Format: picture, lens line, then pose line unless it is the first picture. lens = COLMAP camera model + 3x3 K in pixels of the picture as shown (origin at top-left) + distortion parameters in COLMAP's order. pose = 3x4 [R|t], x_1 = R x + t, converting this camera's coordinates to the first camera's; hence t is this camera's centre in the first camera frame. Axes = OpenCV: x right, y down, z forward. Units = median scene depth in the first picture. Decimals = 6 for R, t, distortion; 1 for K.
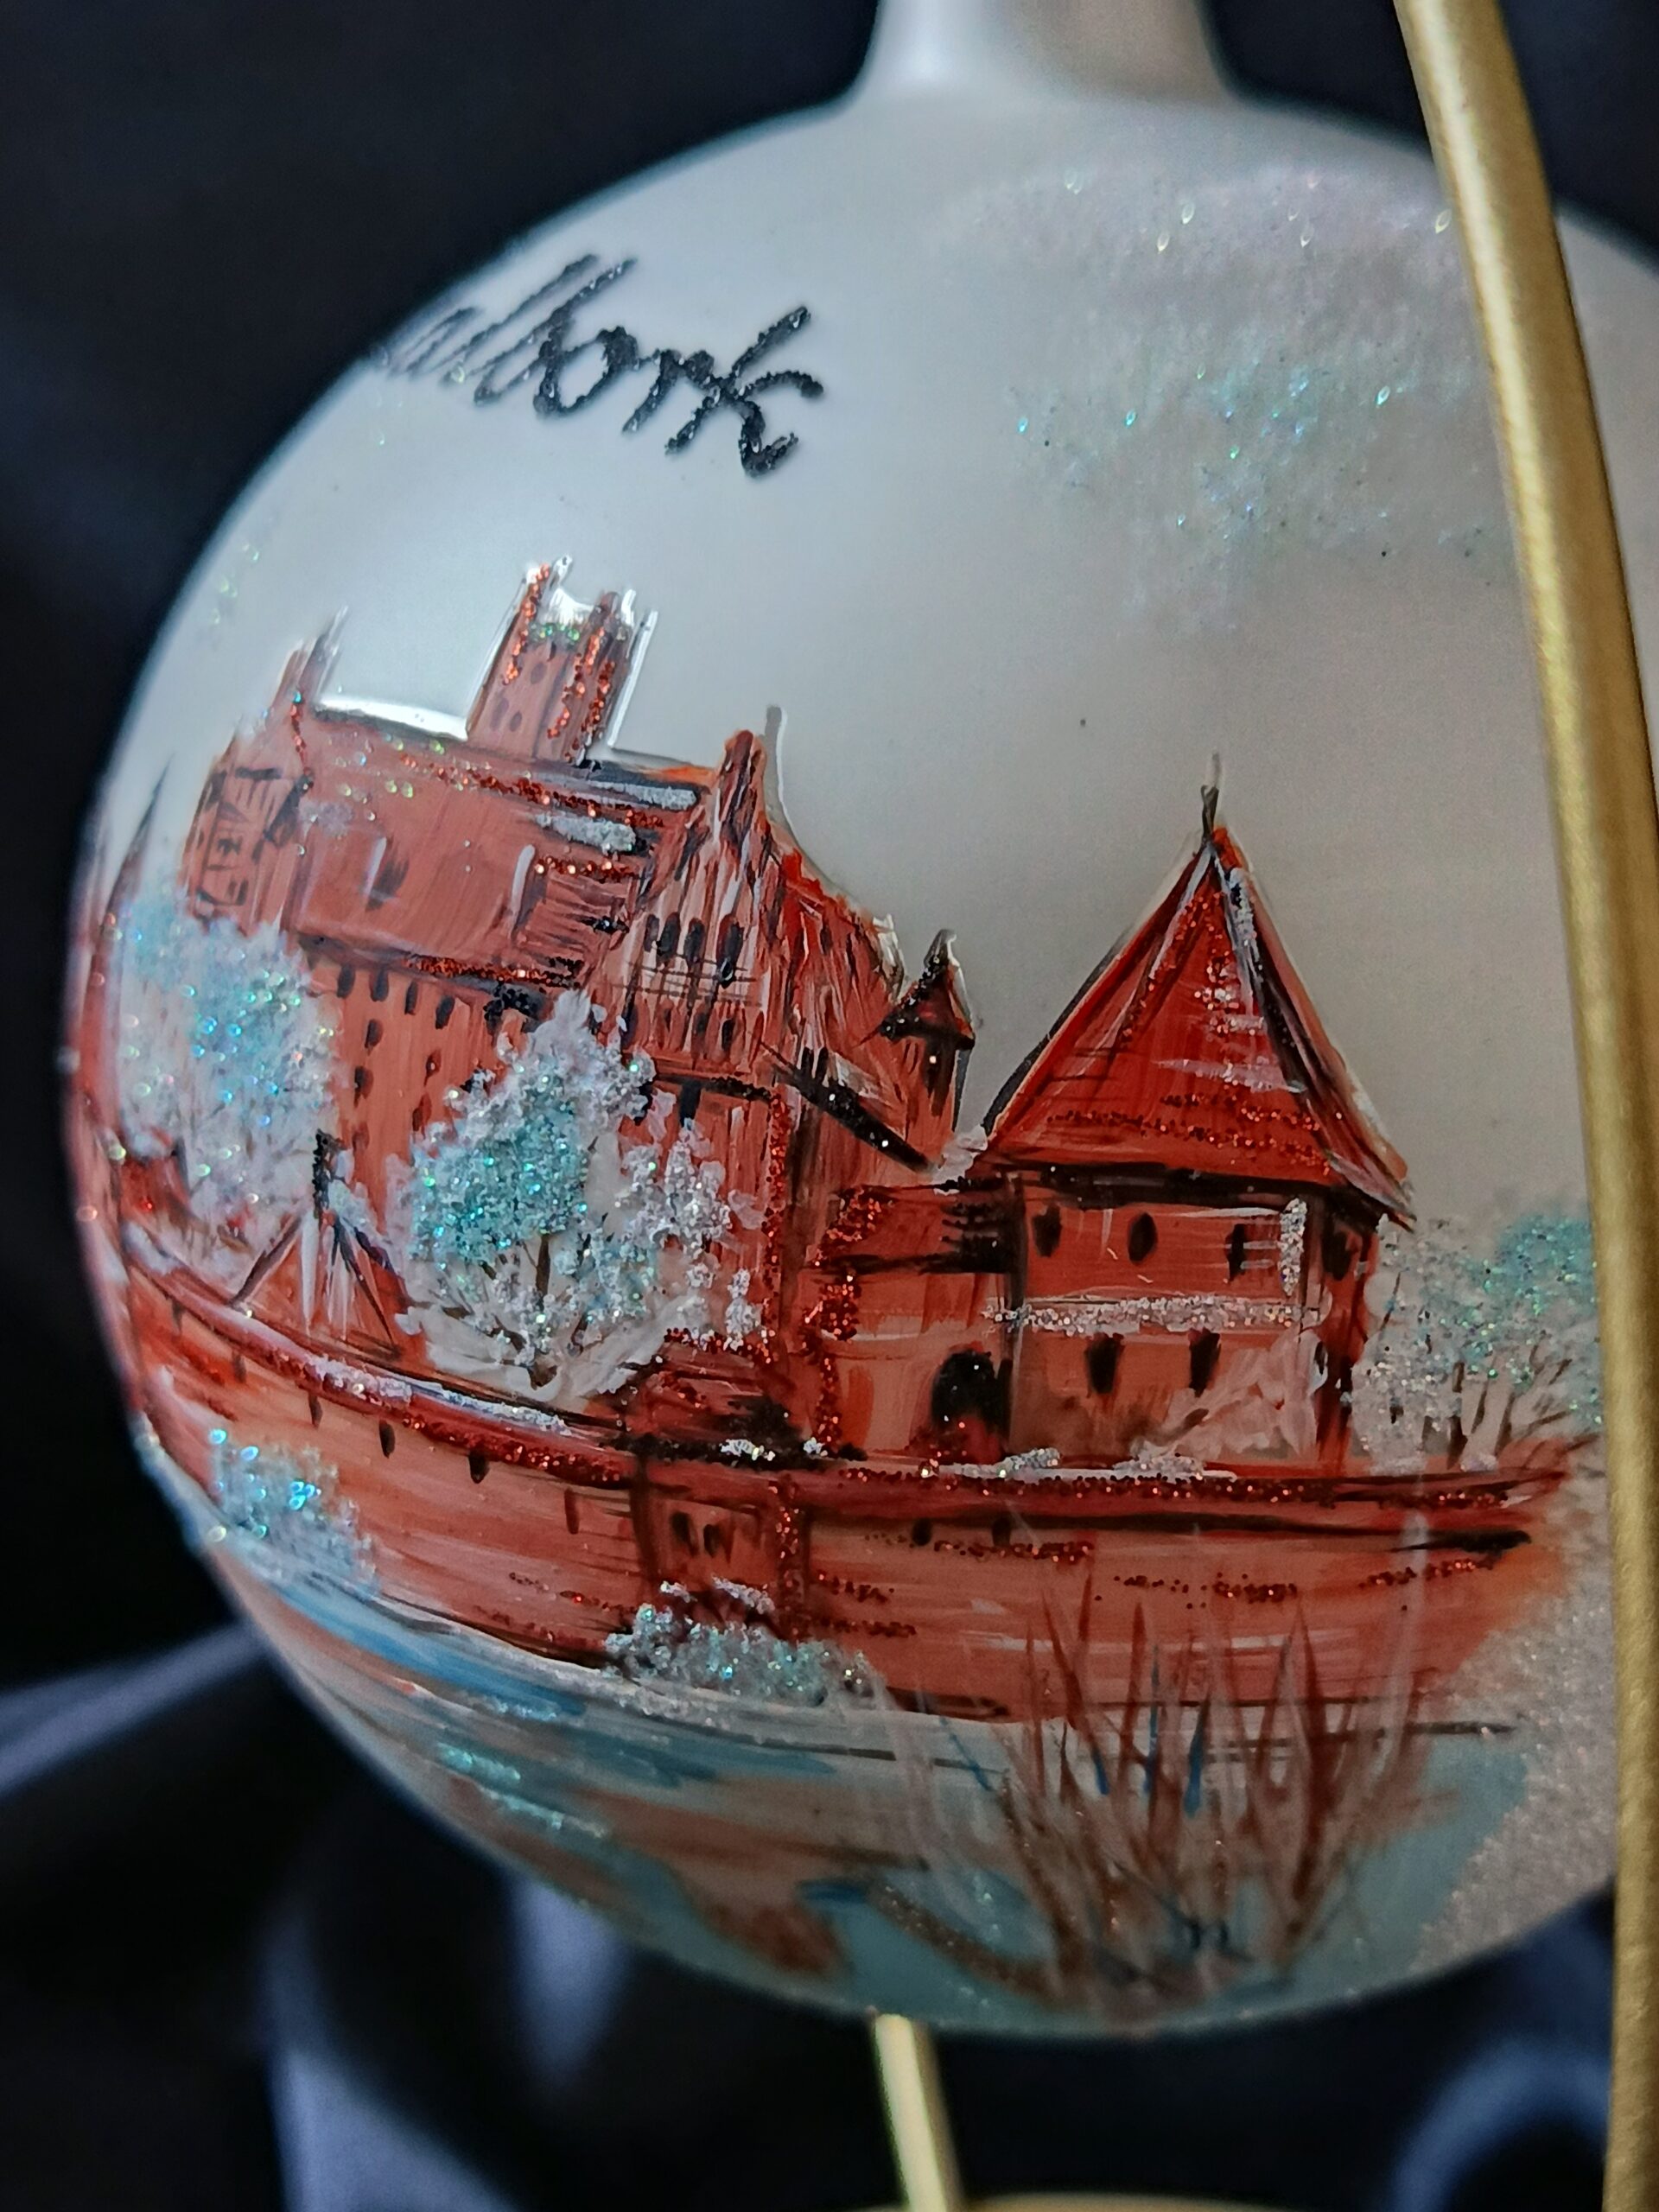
lens RADIAL K [[3151.5, 0, 815.9], [0, 3151.5, 1099.0], [0, 0, 1]] dist [0.146835, 0.000000]
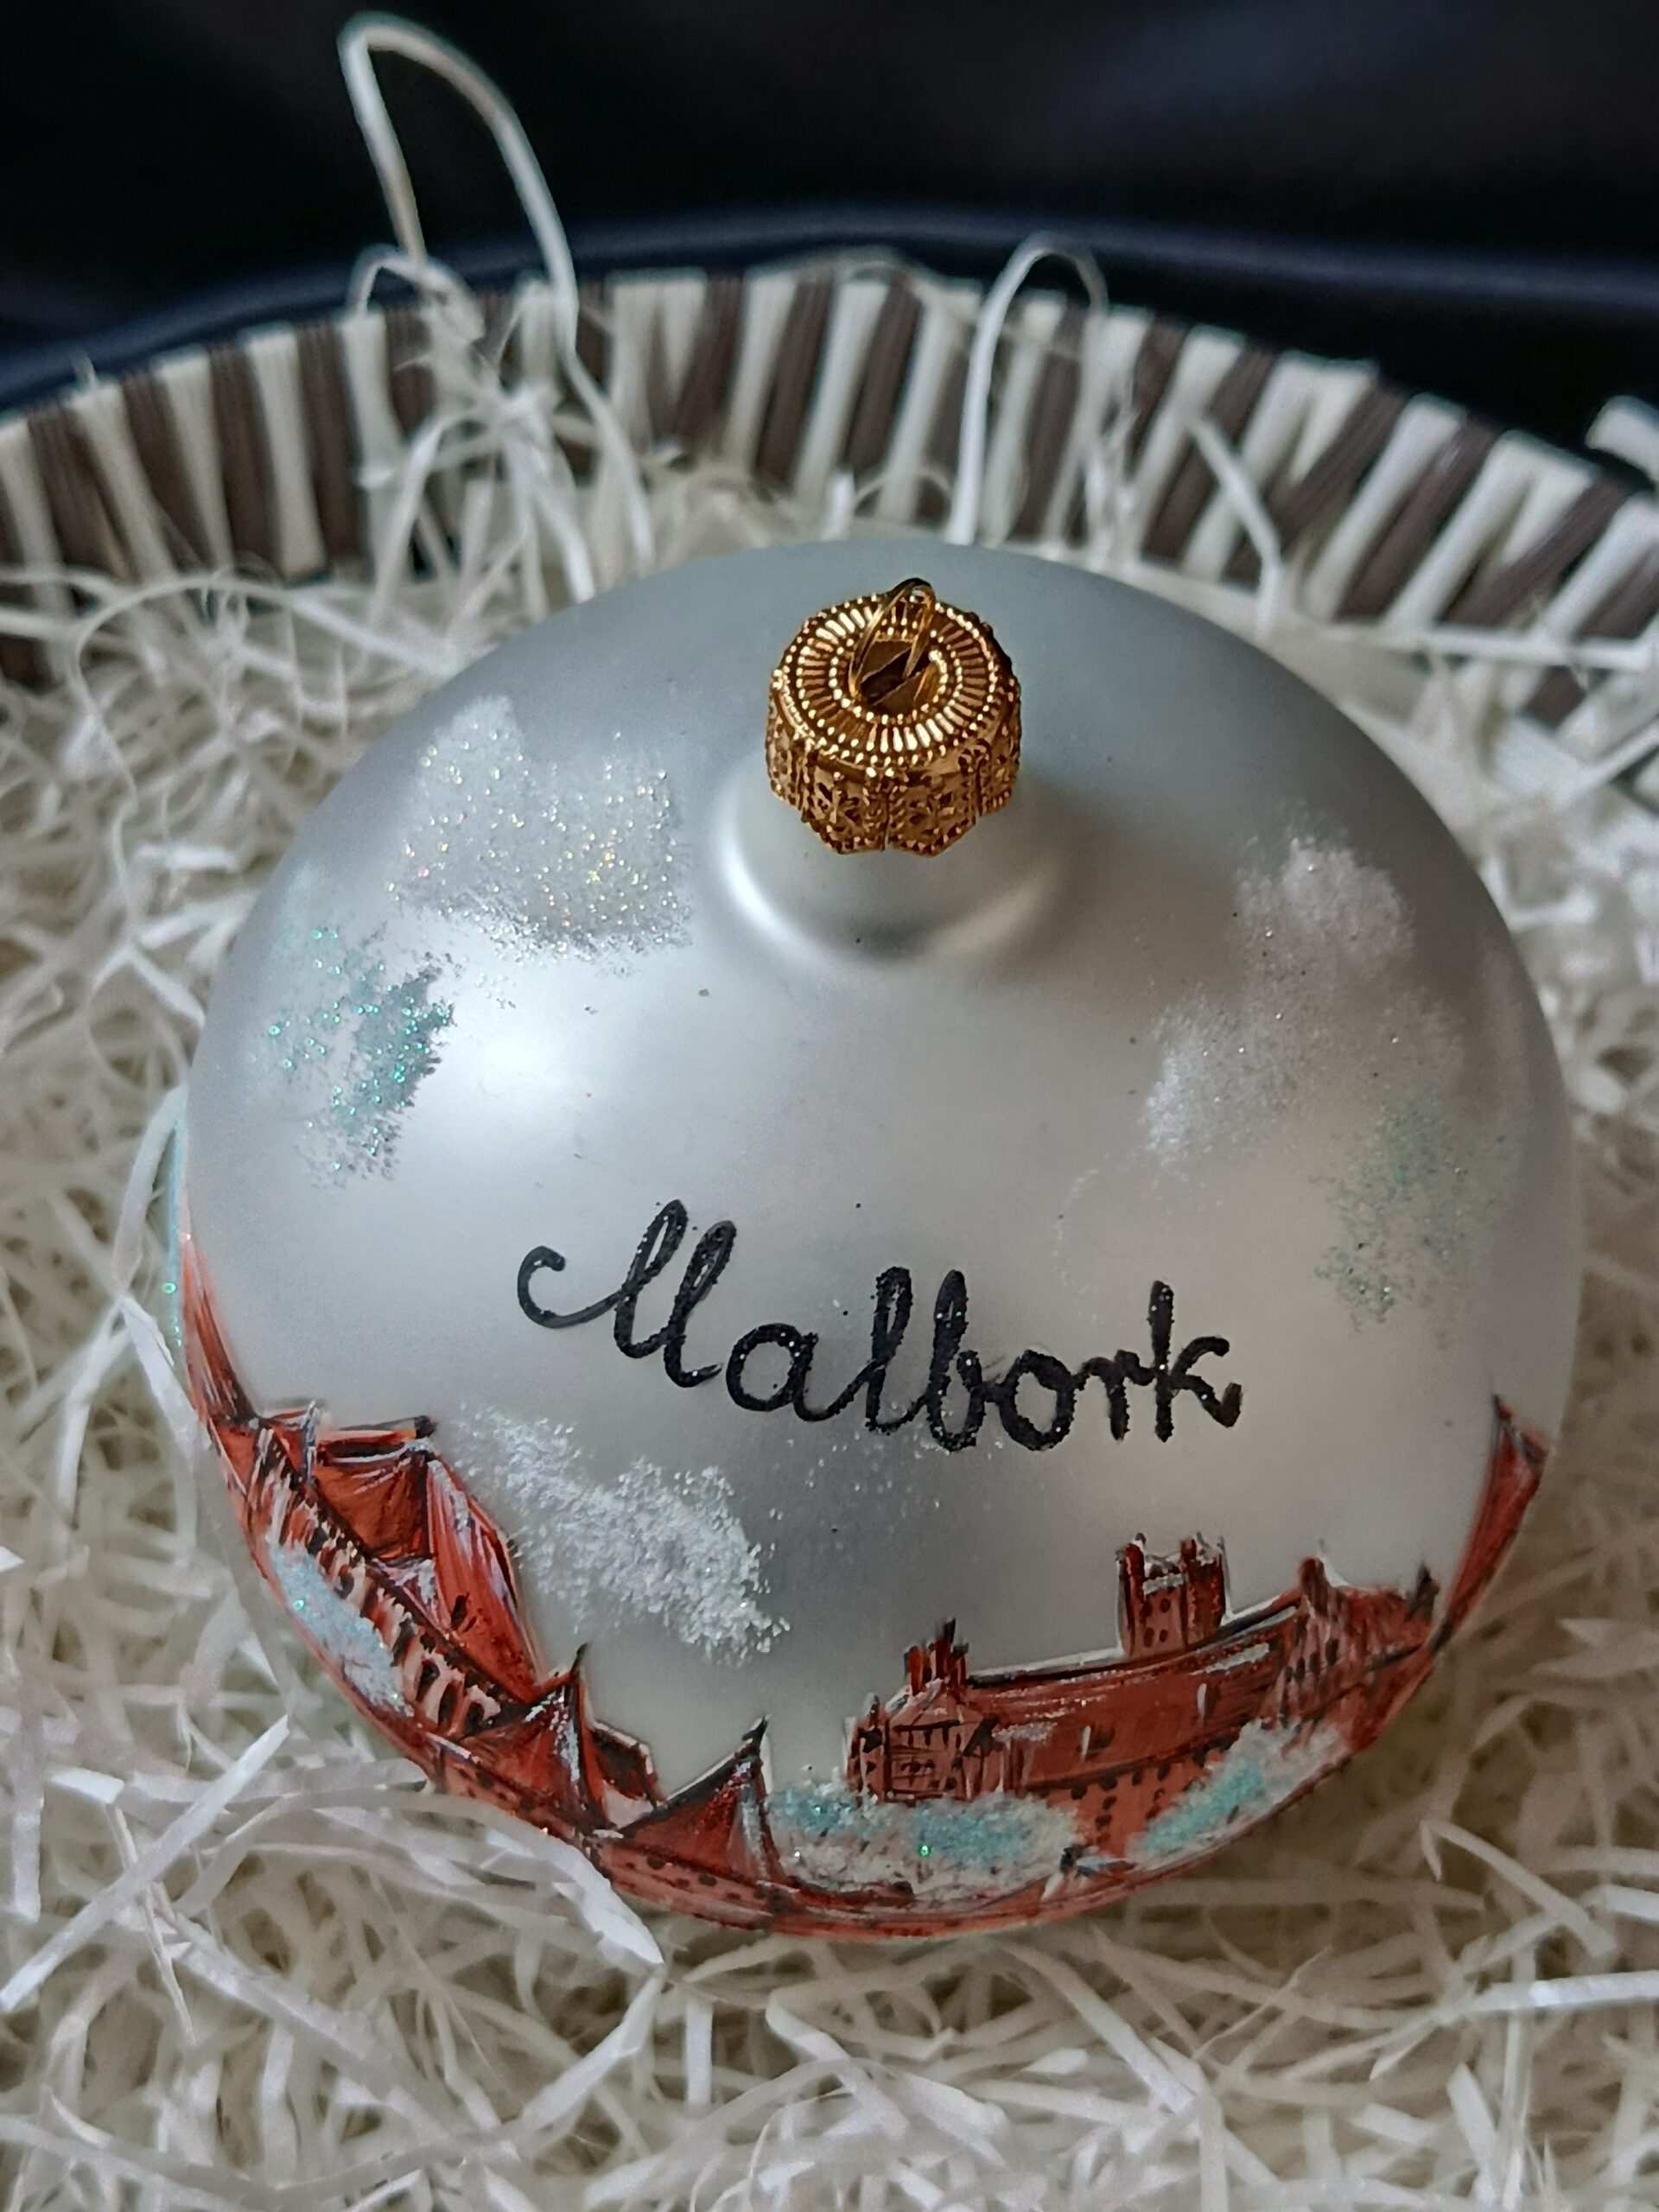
lens RADIAL K [[3151.5, 0, 819.9], [0, 3151.5, 1052.6], [0, 0, 1]] dist [0.146835, 0.000000]
pose [[0.585347, -0.668860, 0.458252, -0.691728], [0.170086, 0.653920, 0.737197, -1.430443], [-0.792742, -0.353574, 0.496534, 0.480939]]
